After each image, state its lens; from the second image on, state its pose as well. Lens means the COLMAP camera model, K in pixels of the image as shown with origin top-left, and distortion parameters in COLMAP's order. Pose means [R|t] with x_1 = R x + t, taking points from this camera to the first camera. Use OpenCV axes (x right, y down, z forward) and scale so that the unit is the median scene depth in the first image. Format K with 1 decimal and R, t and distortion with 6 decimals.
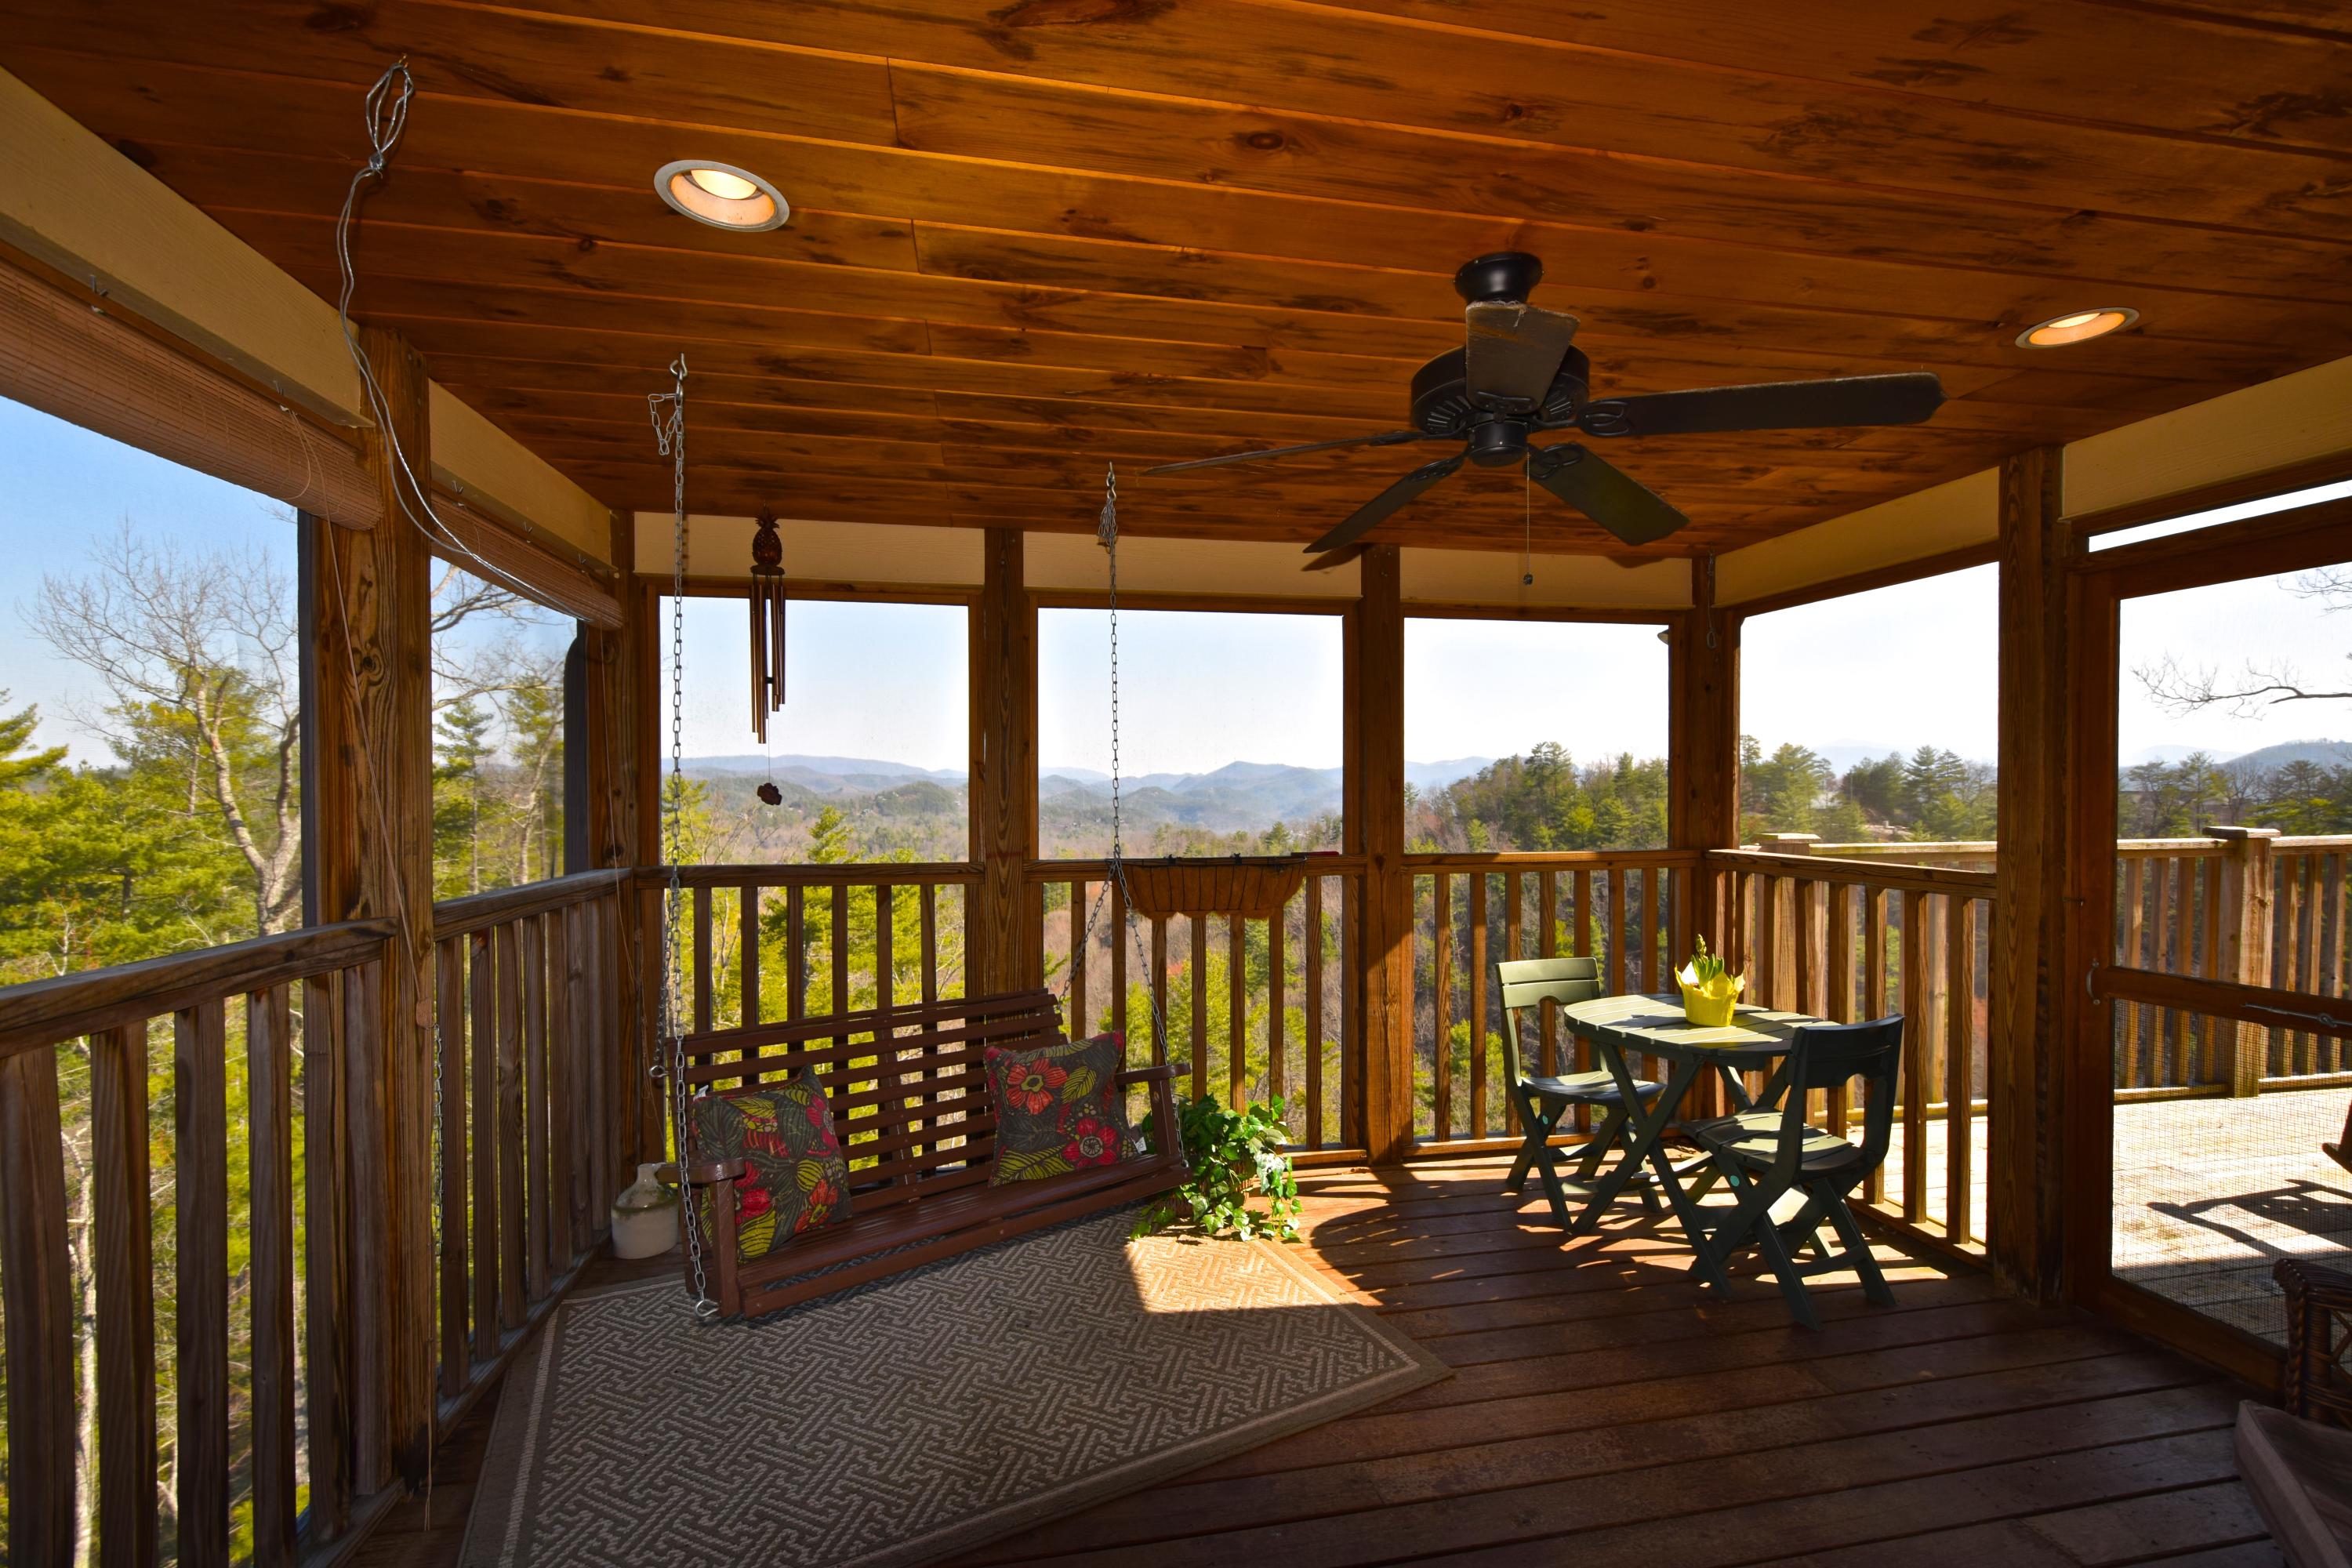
lens RADIAL K [[1018.5, 0, 1189.7], [0, 1018.5, 801.2], [0, 0, 1]] dist [0.005769, -0.003396]
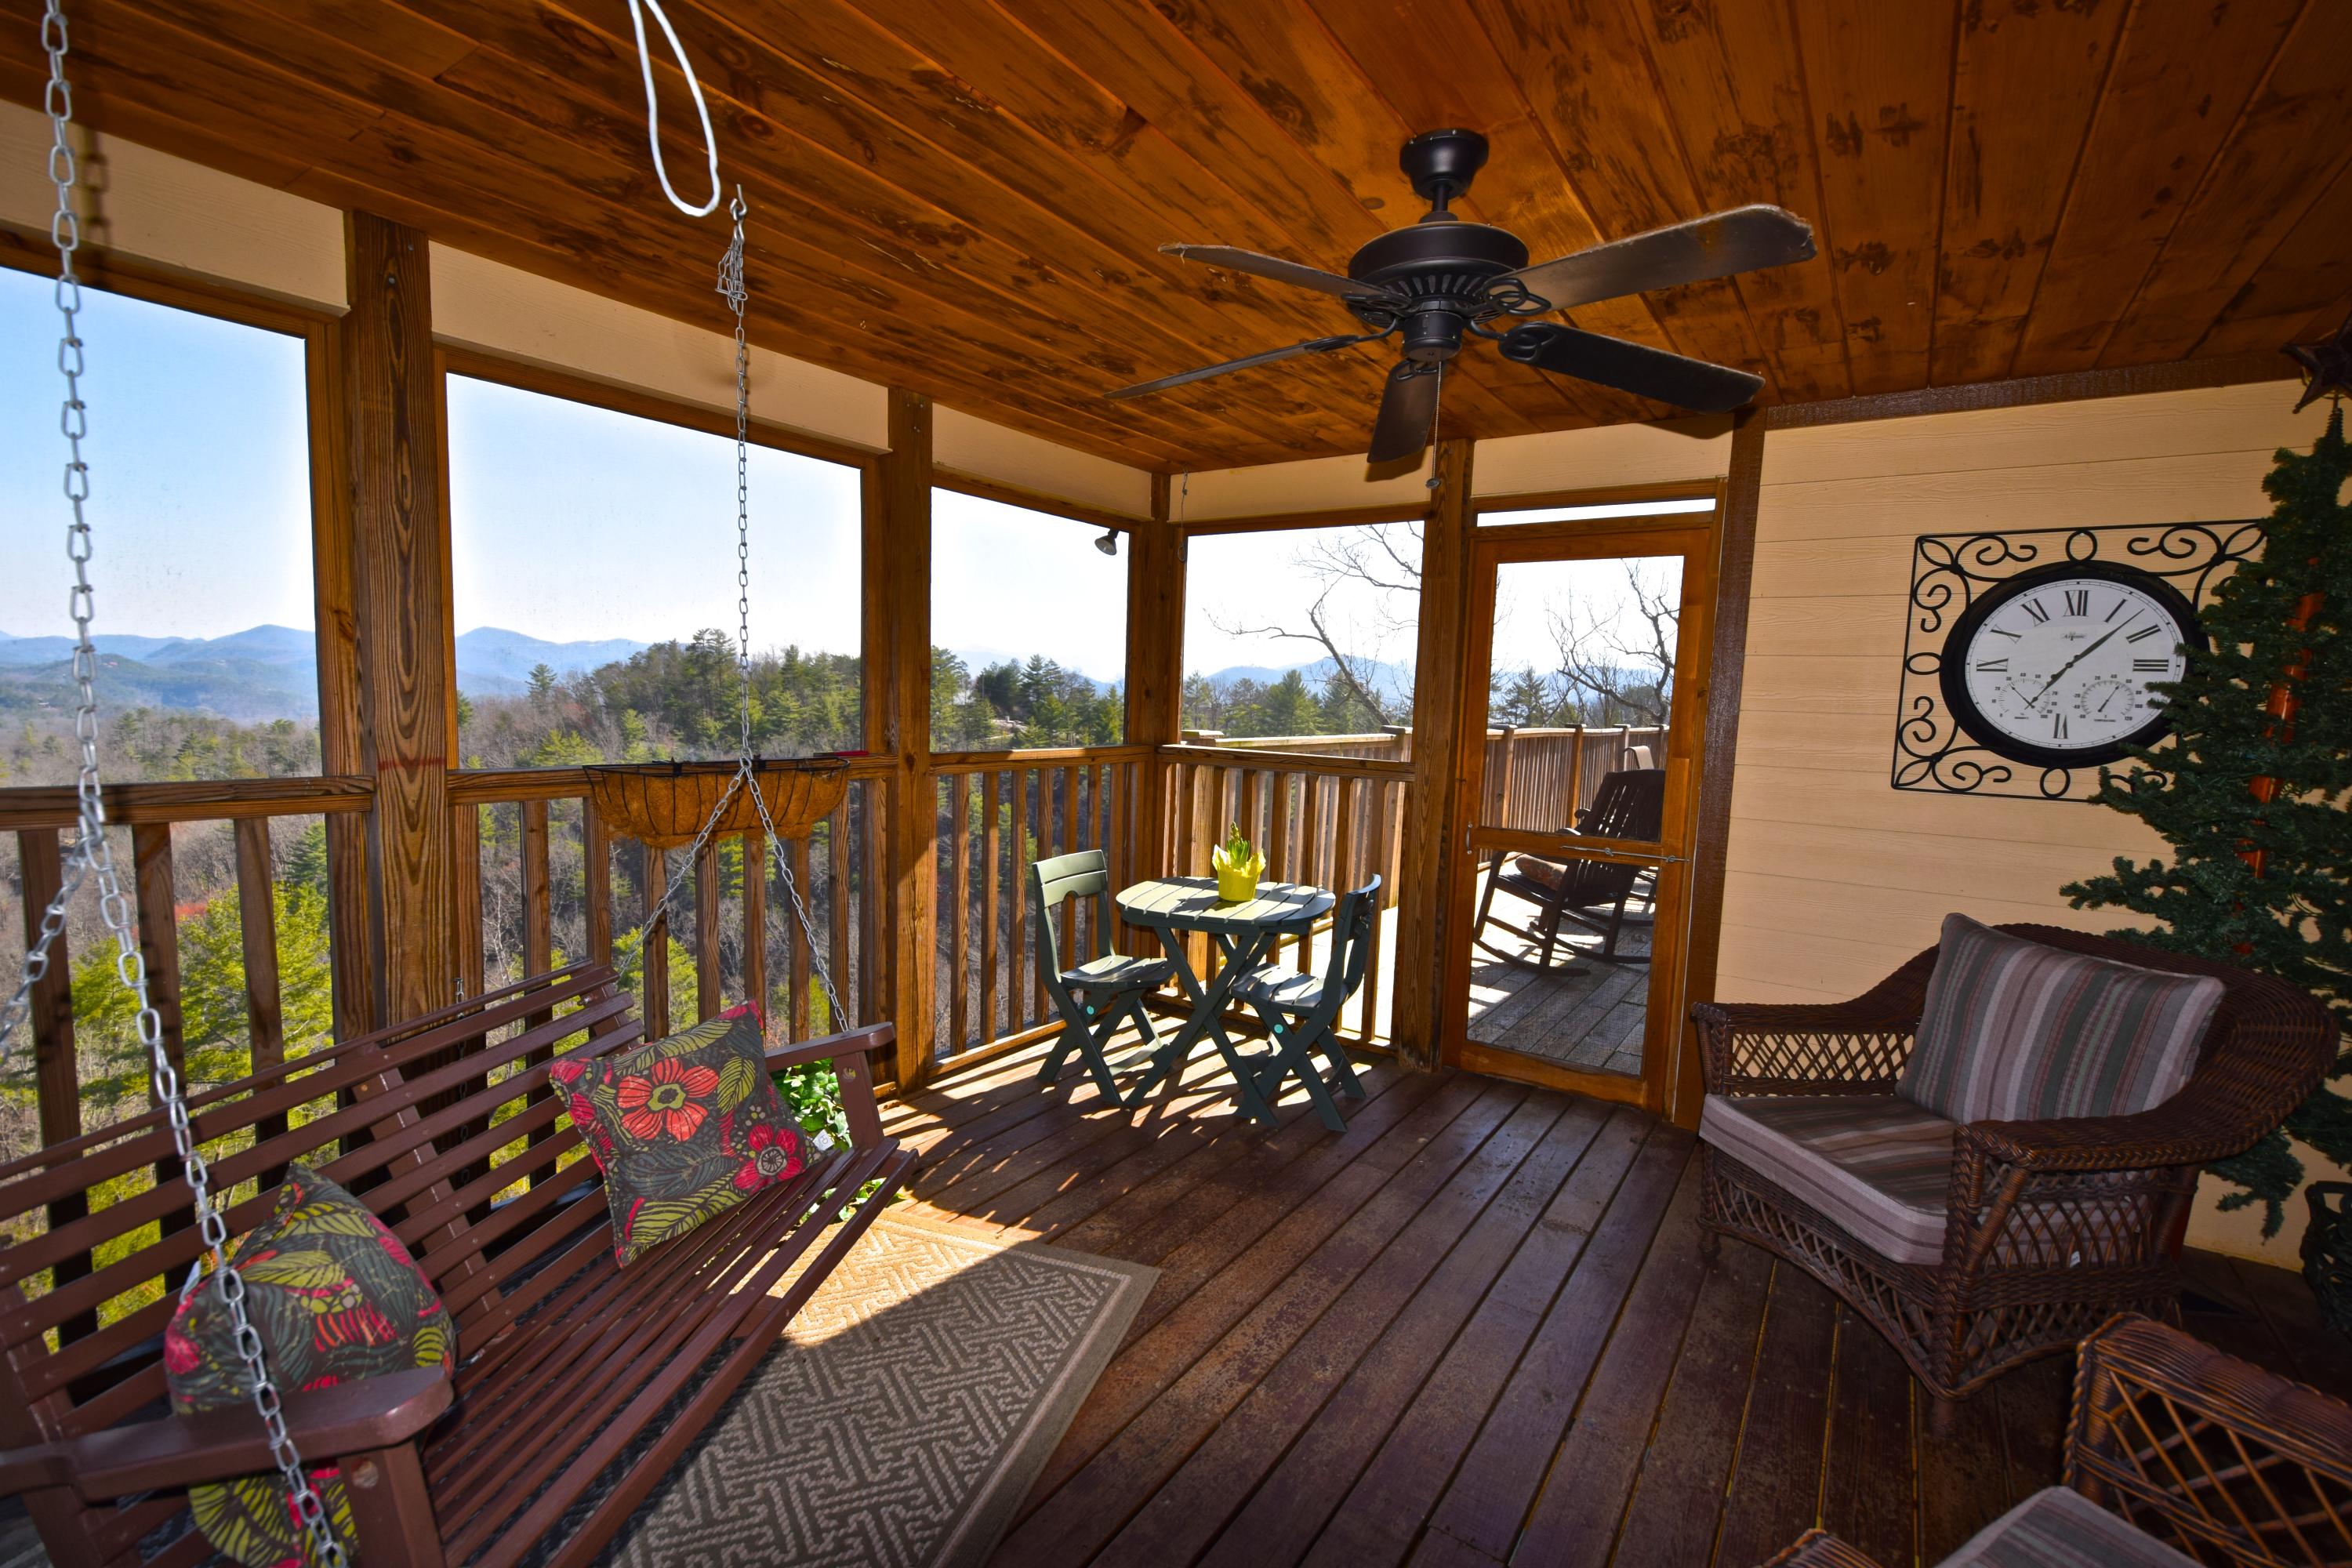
lens RADIAL K [[1018.5, 0, 1182.7], [0, 1018.5, 794.6], [0, 0, 1]] dist [0.005769, -0.003396]
pose [[0.715862, -0.042550, 0.696944, -0.262875], [-0.026834, 0.995728, 0.088354, 0.003069], [-0.697726, -0.081951, 0.711662, 0.201720]]
